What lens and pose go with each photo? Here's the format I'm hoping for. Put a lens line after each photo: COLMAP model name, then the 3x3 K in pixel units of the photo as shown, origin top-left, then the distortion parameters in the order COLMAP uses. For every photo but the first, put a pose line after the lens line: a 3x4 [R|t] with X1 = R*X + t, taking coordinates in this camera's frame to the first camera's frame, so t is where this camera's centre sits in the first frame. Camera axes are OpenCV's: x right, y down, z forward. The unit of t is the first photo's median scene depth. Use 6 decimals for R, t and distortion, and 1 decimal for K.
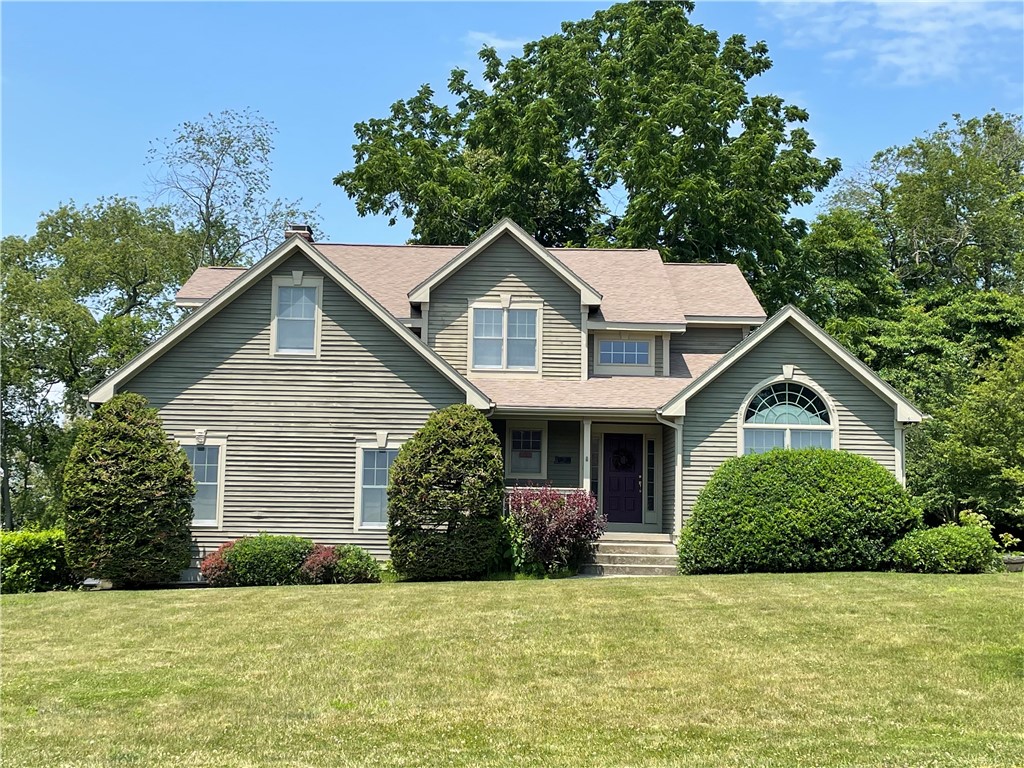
lens RADIAL K [[1318.9, 0, 512.0], [0, 1318.9, 384.0], [0, 0, 1]] dist [0.097026, -0.055542]
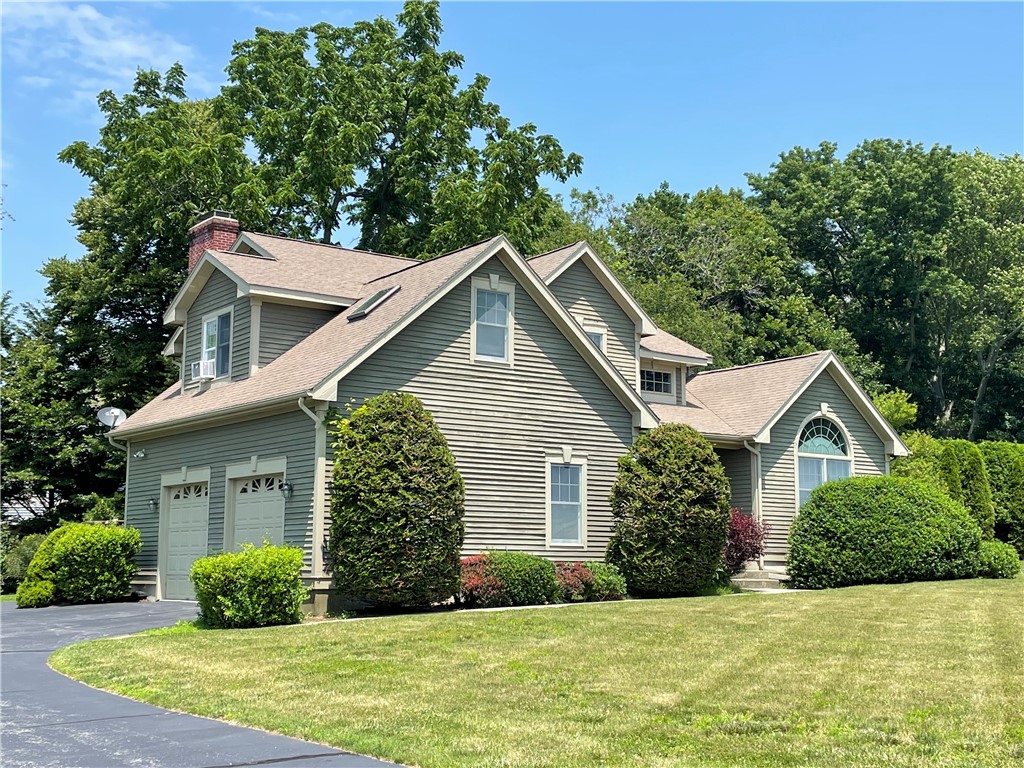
lens RADIAL K [[1318.9, 0, 512.0], [0, 1318.9, 384.0], [0, 0, 1]] dist [0.097026, -0.055542]
pose [[0.822531, 0.066214, 0.564852, -0.686028], [-0.051036, 0.997786, -0.042646, 0.033272], [-0.566425, 0.006250, 0.824089, 0.211569]]
